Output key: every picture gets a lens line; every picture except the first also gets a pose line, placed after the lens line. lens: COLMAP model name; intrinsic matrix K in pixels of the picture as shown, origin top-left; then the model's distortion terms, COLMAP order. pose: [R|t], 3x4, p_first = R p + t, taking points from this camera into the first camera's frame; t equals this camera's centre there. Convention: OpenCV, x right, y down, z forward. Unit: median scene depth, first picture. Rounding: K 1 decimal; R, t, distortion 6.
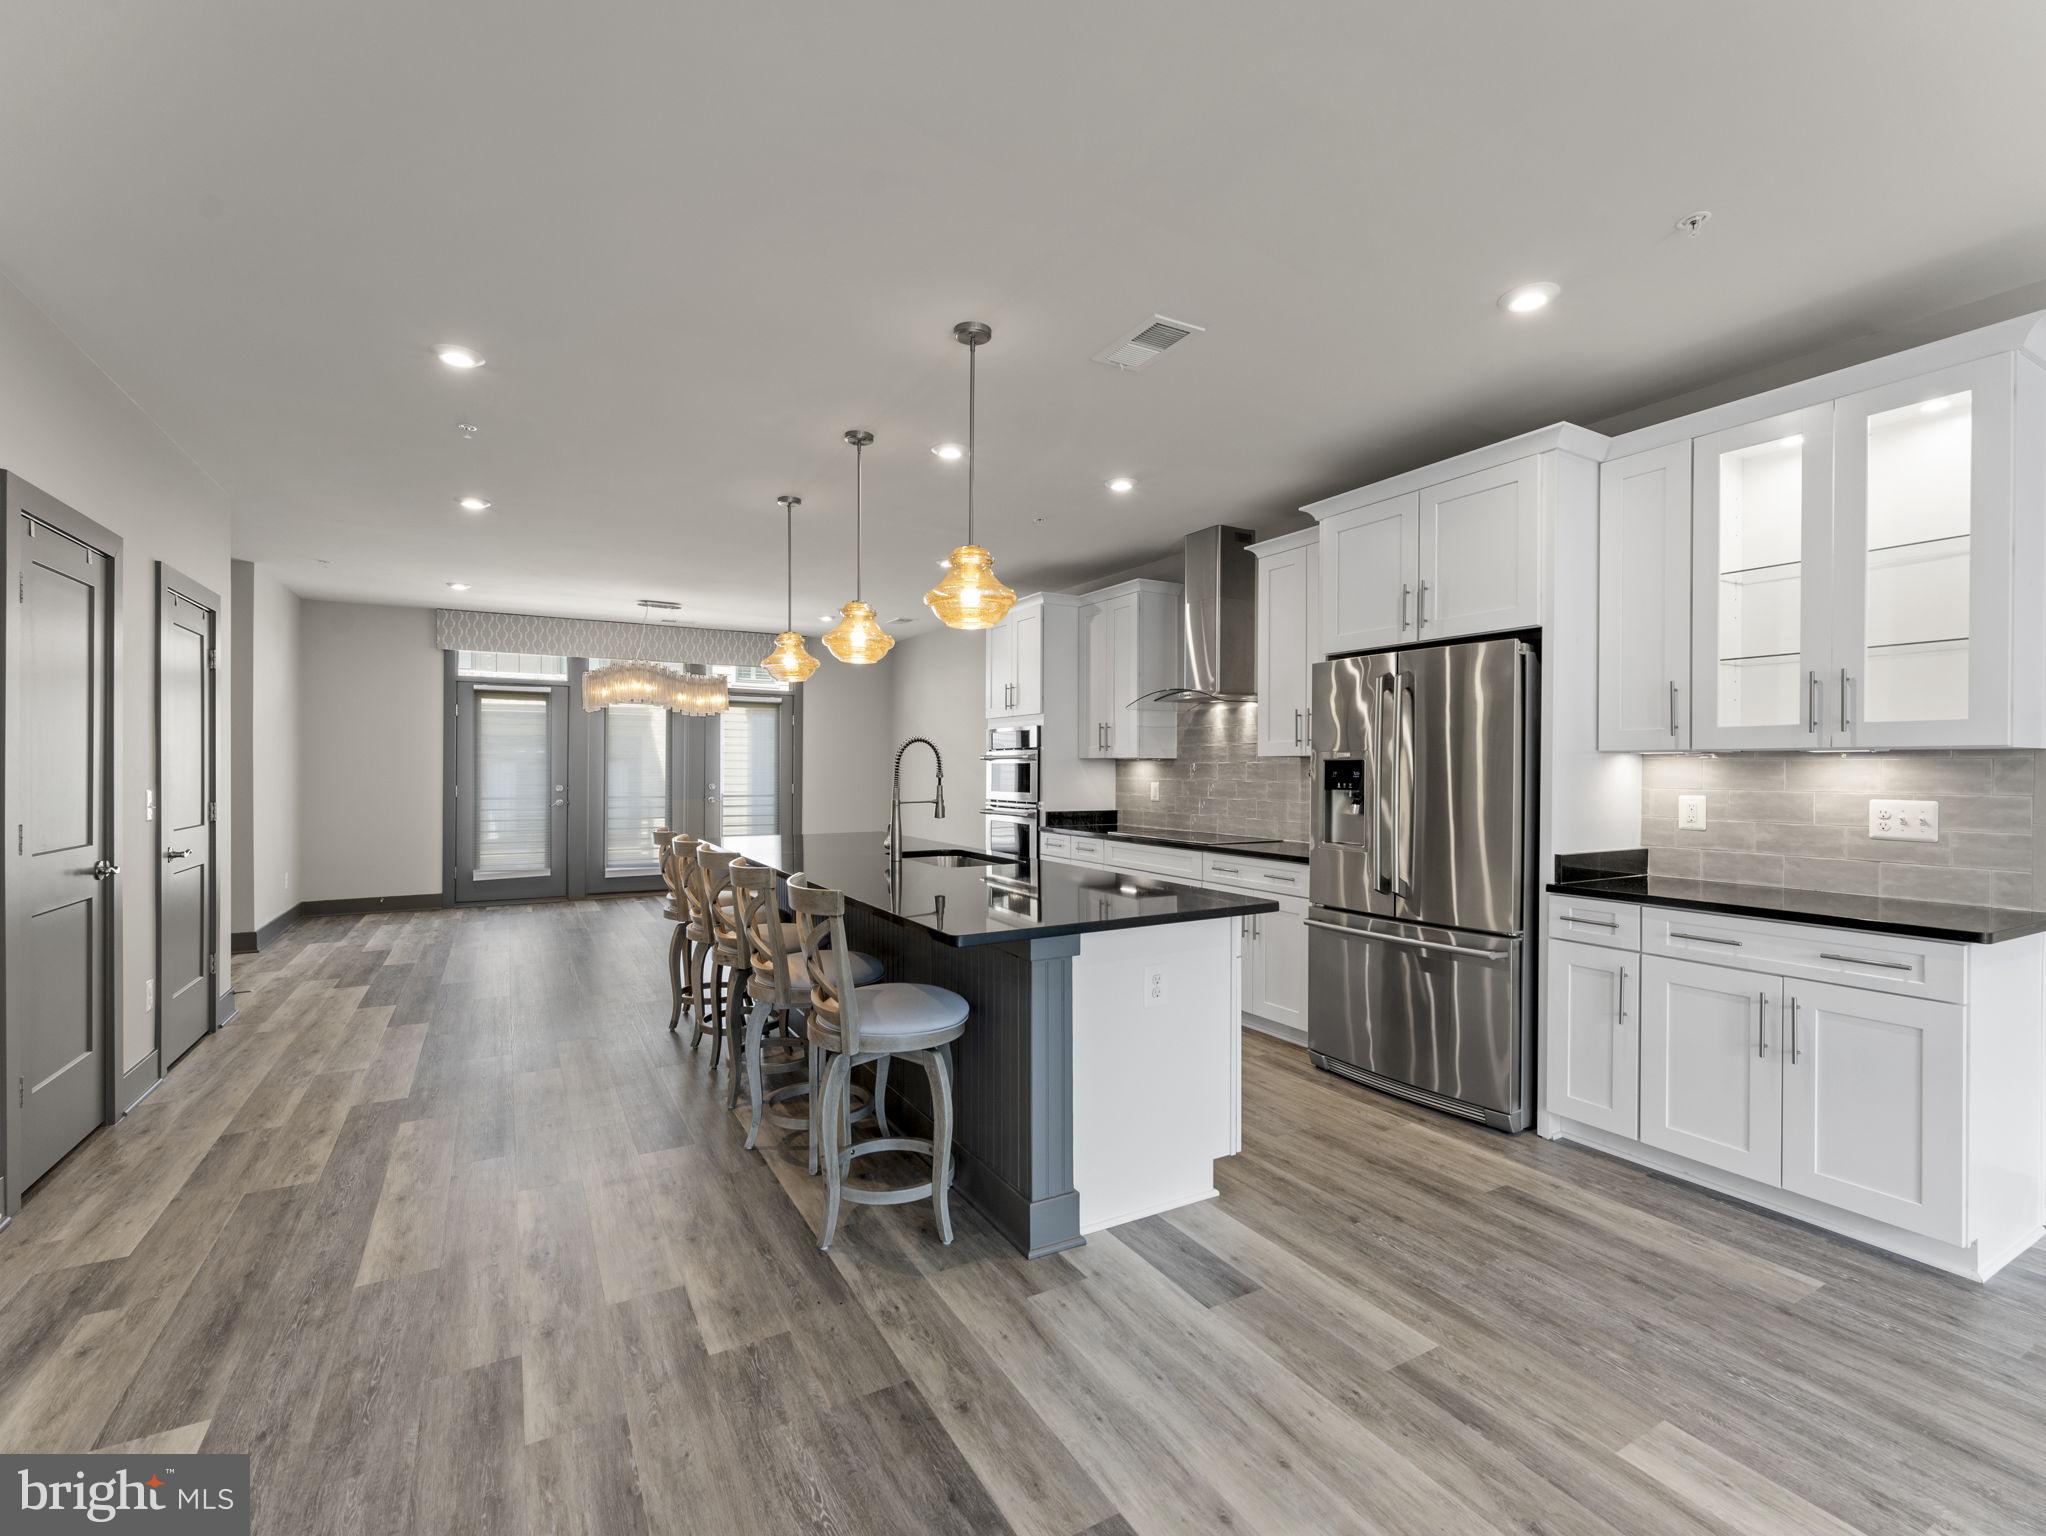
lens RADIAL K [[916.6, 0, 1026.9], [0, 916.6, 772.4], [0, 0, 1]] dist [0.000517, 0.000741]
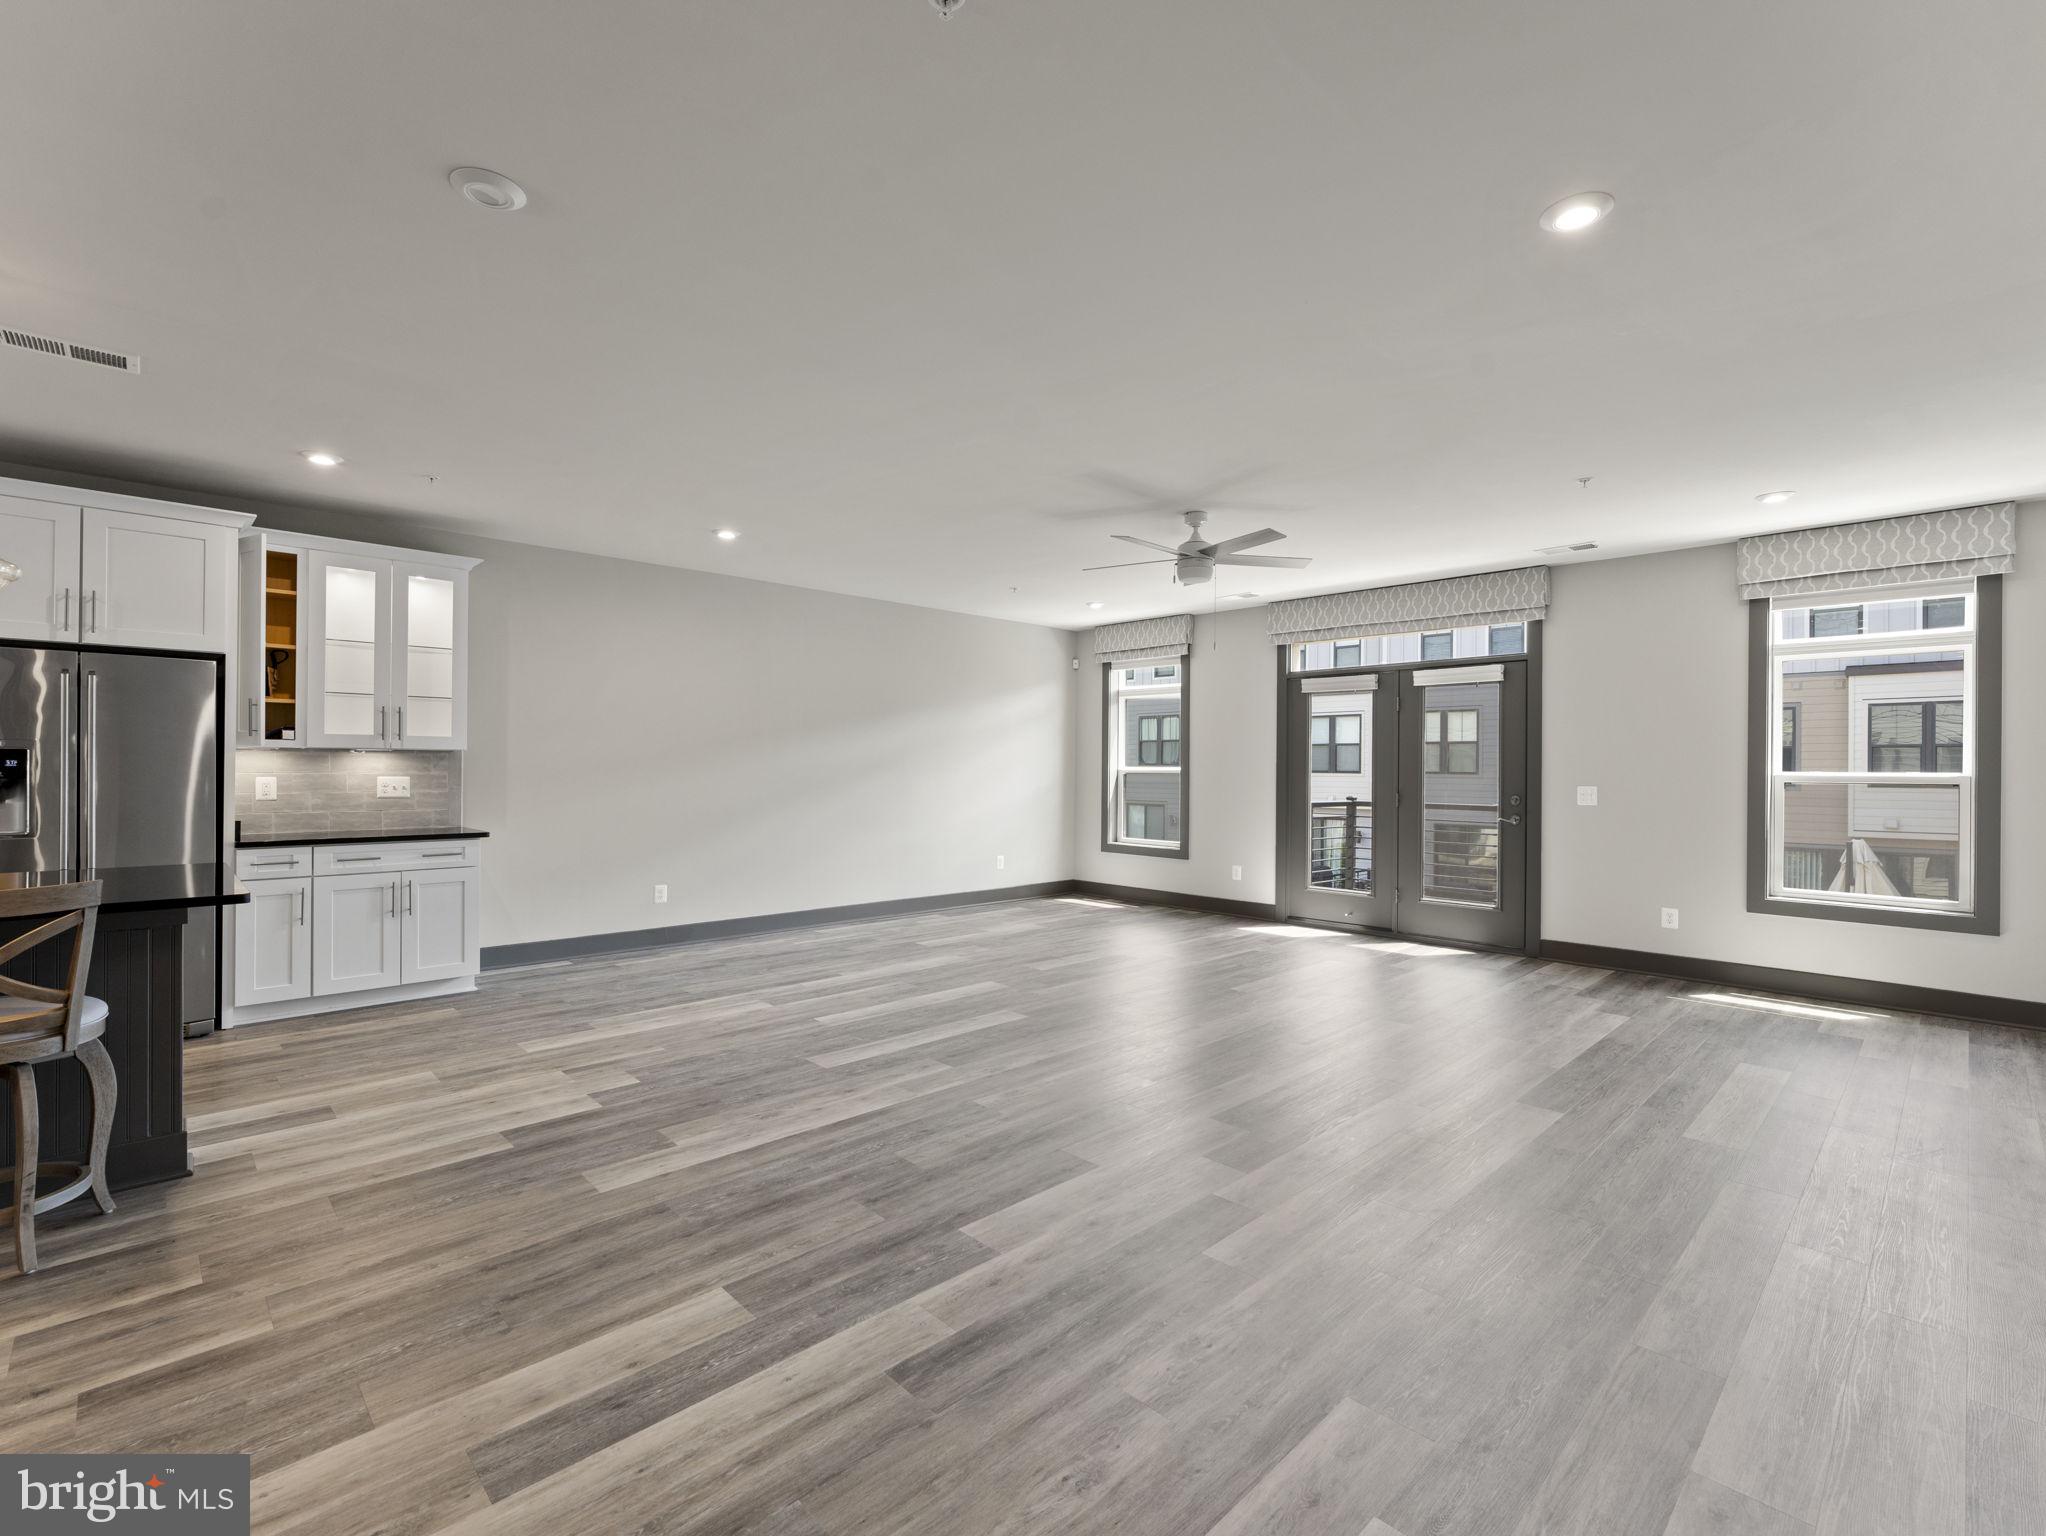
lens RADIAL K [[916.6, 0, 1026.9], [0, 916.6, 772.4], [0, 0, 1]] dist [0.000517, 0.000741]
pose [[-0.250194, -0.011797, 0.968124, -1.049996], [-0.003658, 0.999930, 0.011239, -0.003574], [-0.968189, -0.000729, -0.250220, 0.189906]]
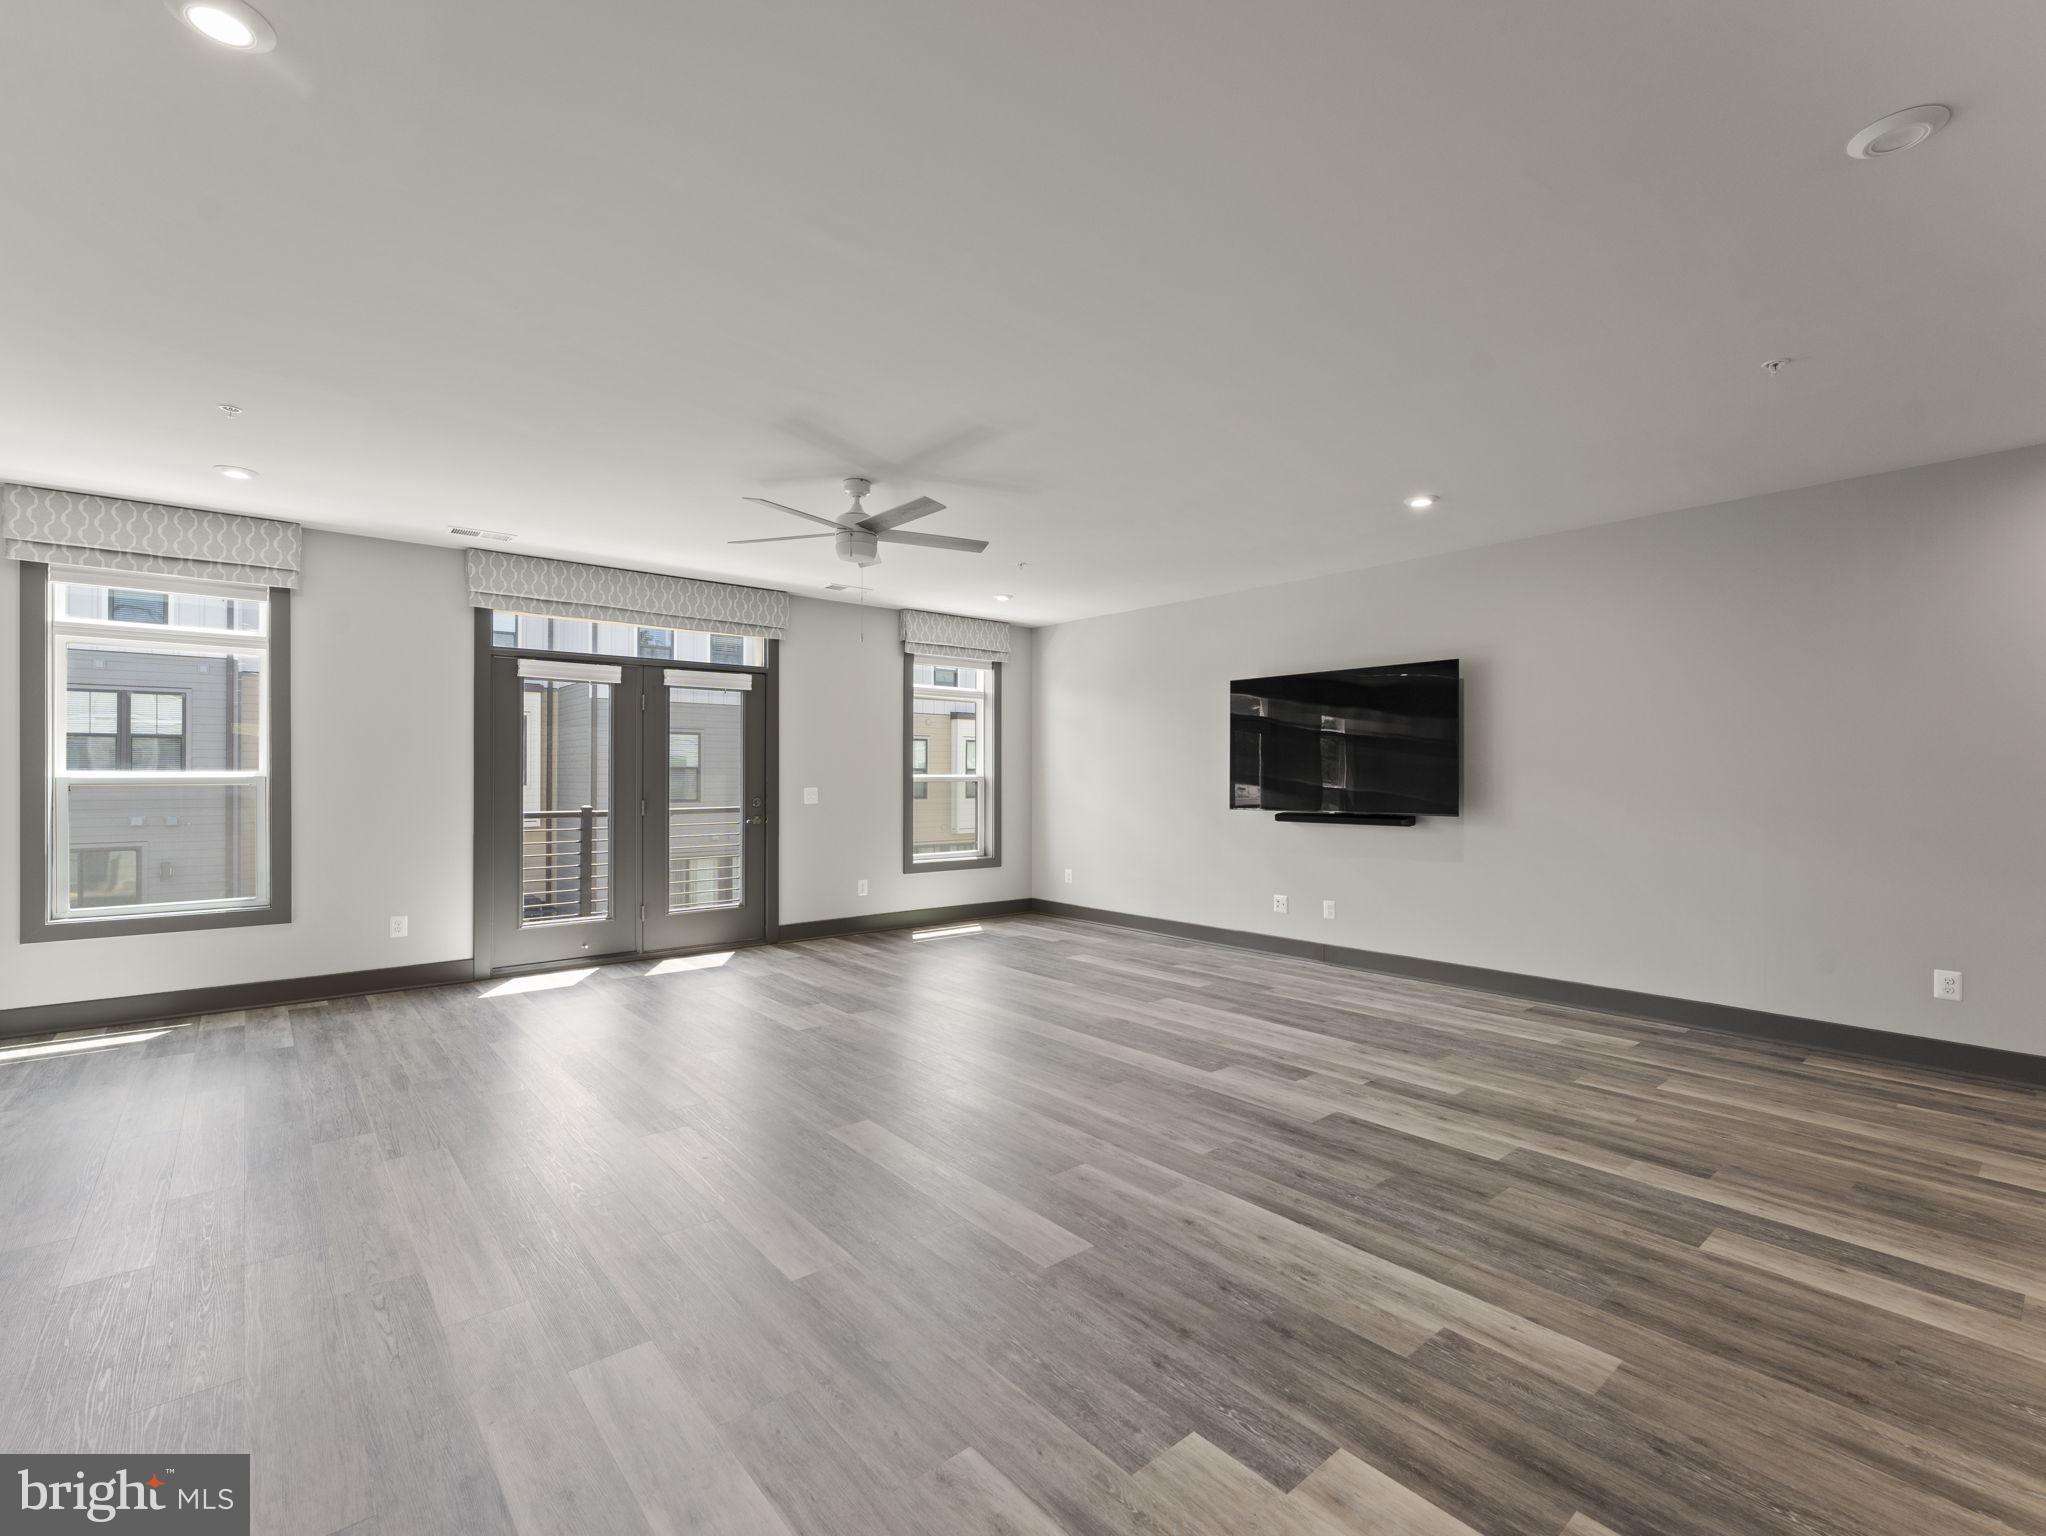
lens RADIAL K [[923.8, 0, 1027.3], [0, 923.8, 771.5], [0, 0, 1]] dist [0.001571, 0.000271]
pose [[-0.982748, -0.006349, -0.184842, 0.393572], [-0.006540, 0.999979, 0.000423, -0.002043], [0.184836, 0.001624, -0.982768, 0.907585]]
